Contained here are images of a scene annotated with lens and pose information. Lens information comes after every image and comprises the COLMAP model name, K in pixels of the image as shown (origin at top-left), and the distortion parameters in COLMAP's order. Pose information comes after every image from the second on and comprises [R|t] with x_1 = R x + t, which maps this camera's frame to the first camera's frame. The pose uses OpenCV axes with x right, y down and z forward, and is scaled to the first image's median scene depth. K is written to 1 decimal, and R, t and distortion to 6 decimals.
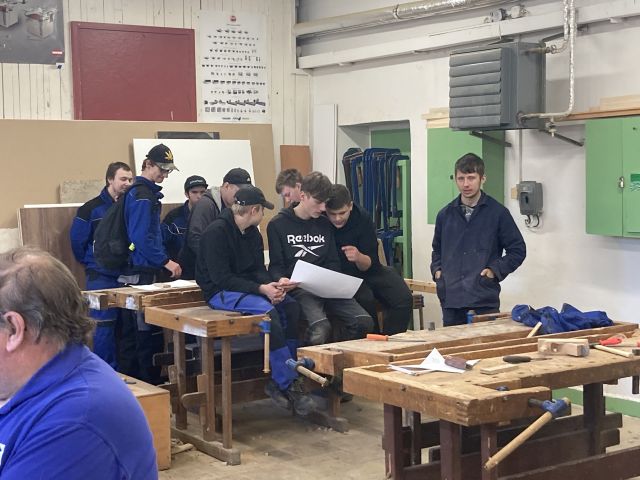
lens RADIAL K [[1064.6, 0, 337.3], [0, 1064.6, 246.9], [0, 0, 1]] dist [0.039615, 0.000000]
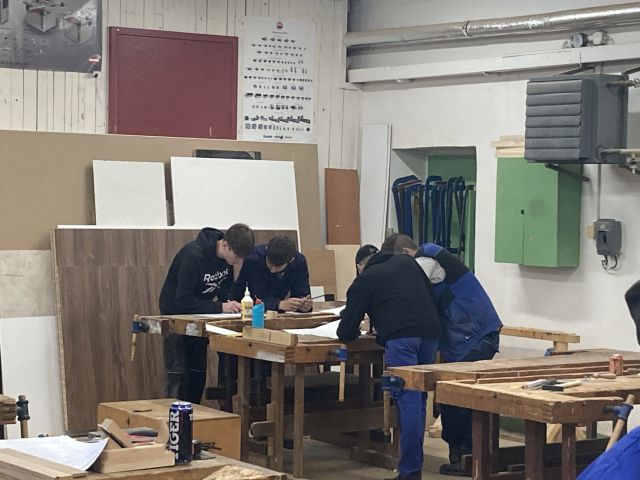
lens RADIAL K [[1567.2, 0, 322.5], [0, 1567.2, 235.1], [0, 0, 1]] dist [0.074951, 0.000000]
pose [[0.999359, 0.035770, 0.001407, -0.060842], [-0.035669, 0.998316, -0.045739, 0.020762], [-0.003041, 0.045659, 0.998952, -0.320422]]
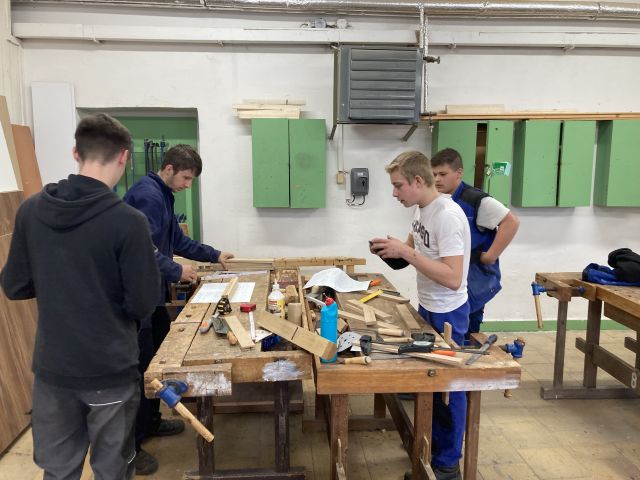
lens RADIAL K [[521.0, 0, 323.5], [0, 521.0, 241.9], [0, 0, 1]] dist [0.028030, -0.044332]
pose [[0.513055, -0.113411, 0.850830, -0.317605], [0.050392, 0.993503, 0.102042, -0.034909], [-0.856875, -0.009478, 0.515437, 0.624440]]
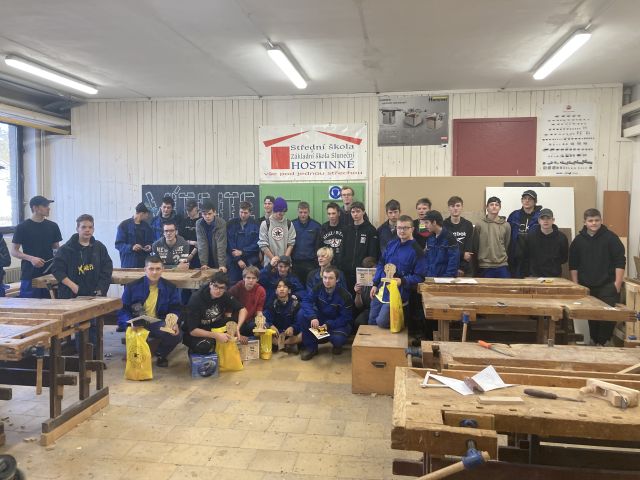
lens RADIAL K [[521.0, 0, 317.4], [0, 521.0, 239.1], [0, 0, 1]] dist [0.028030, -0.044332]
pose [[0.716066, 0.065429, -0.694959, 0.185470], [-0.064978, 0.997522, 0.026964, -0.025589], [0.695001, 0.025849, 0.718544, 0.236412]]
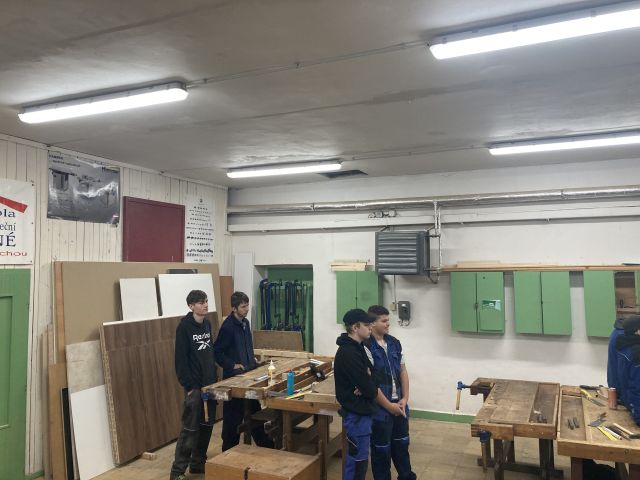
lens RADIAL K [[521.0, 0, 326.5], [0, 521.0, 234.5], [0, 0, 1]] dist [0.028030, -0.044332]
pose [[0.856705, 0.048106, 0.513558, -0.365748], [0.024990, 0.990601, -0.134478, -0.050352], [-0.515200, 0.128042, 0.847451, 0.230631]]
